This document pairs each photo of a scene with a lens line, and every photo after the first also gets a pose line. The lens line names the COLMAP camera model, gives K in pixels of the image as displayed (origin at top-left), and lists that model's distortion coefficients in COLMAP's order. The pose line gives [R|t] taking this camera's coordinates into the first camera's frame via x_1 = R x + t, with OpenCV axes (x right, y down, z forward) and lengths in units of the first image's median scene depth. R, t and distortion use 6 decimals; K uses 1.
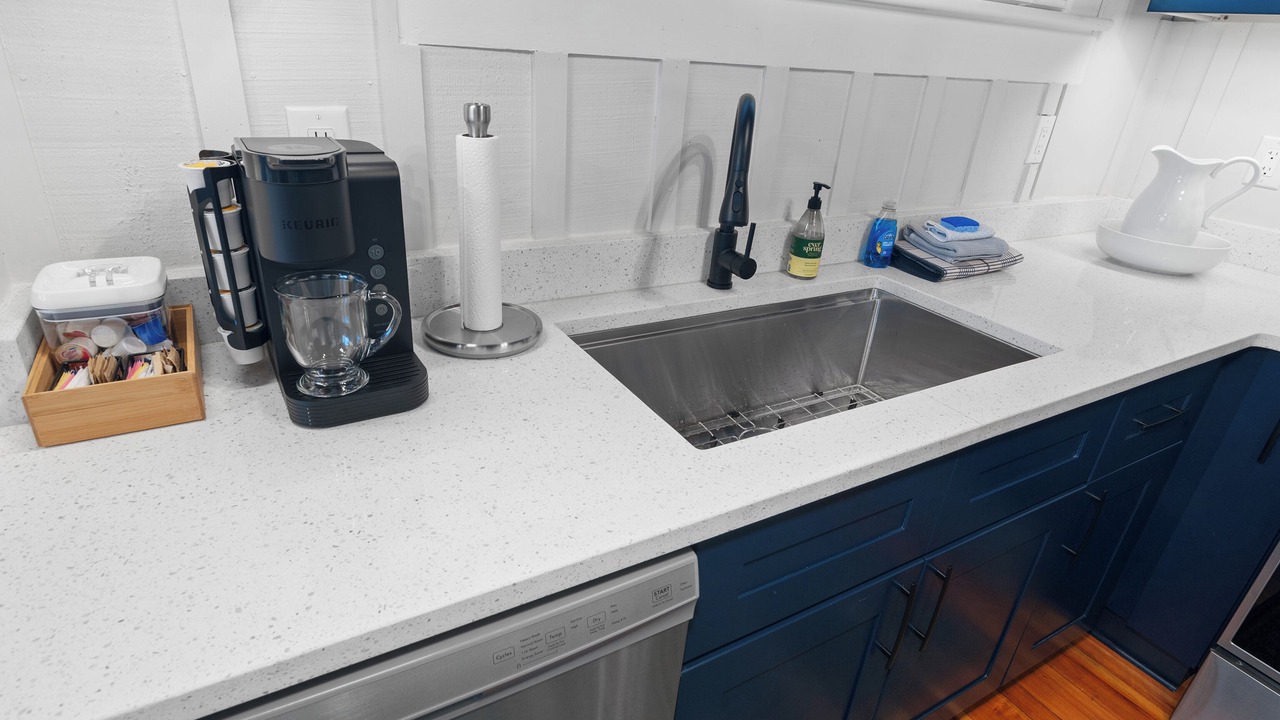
lens RADIAL K [[673.0, 0, 645.2], [0, 673.0, 363.9], [0, 0, 1]] dist [0.011817, -0.000064]
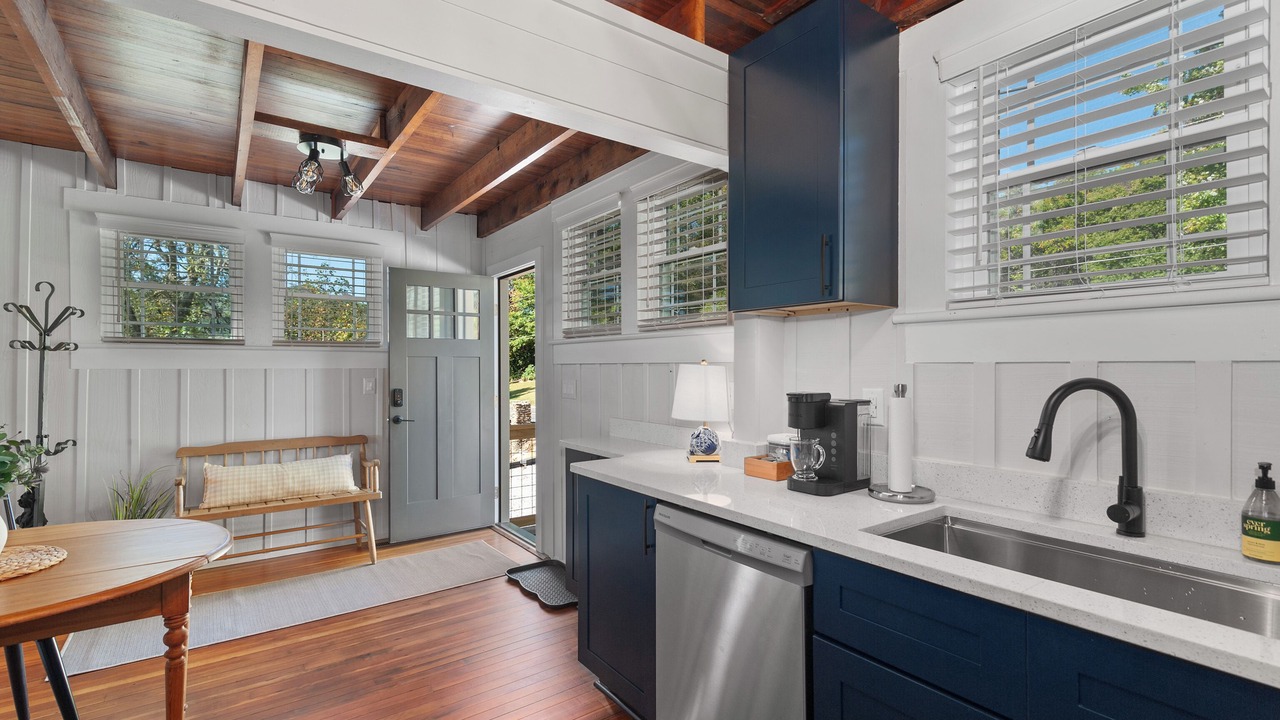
lens RADIAL K [[588.5, 0, 640.0], [0, 588.5, 360.0], [0, 0, 1]] dist [0.016189, -0.000088]
pose [[0.090138, -0.082690, -0.992491, 1.062372], [-0.425462, 0.897838, -0.113444, 0.087900], [0.900476, 0.432492, 0.045748, 0.062056]]
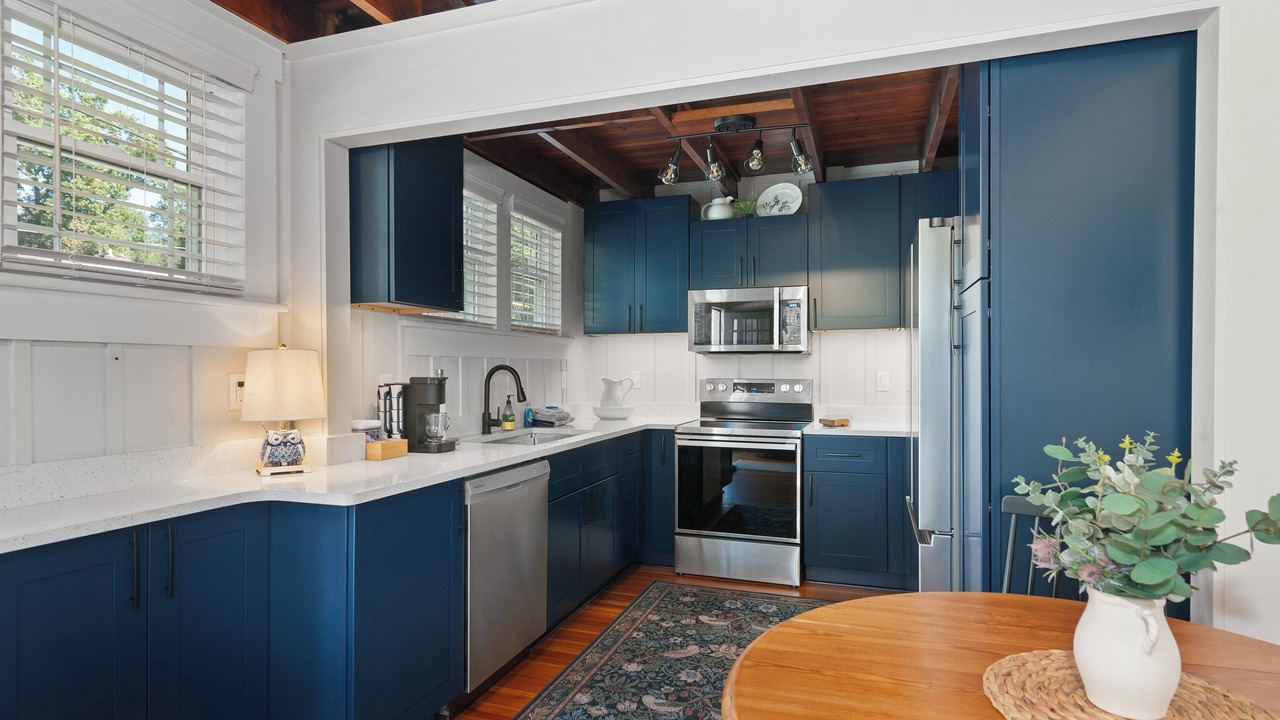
lens RADIAL K [[618.4, 0, 648.8], [0, 618.4, 370.6], [0, 0, 1]] dist [0.001855, -0.000091]
pose [[0.750866, -0.080570, 0.655522, -0.942657], [0.338002, 0.899583, -0.276596, 0.522555], [-0.567411, 0.429254, 0.702699, -1.112140]]
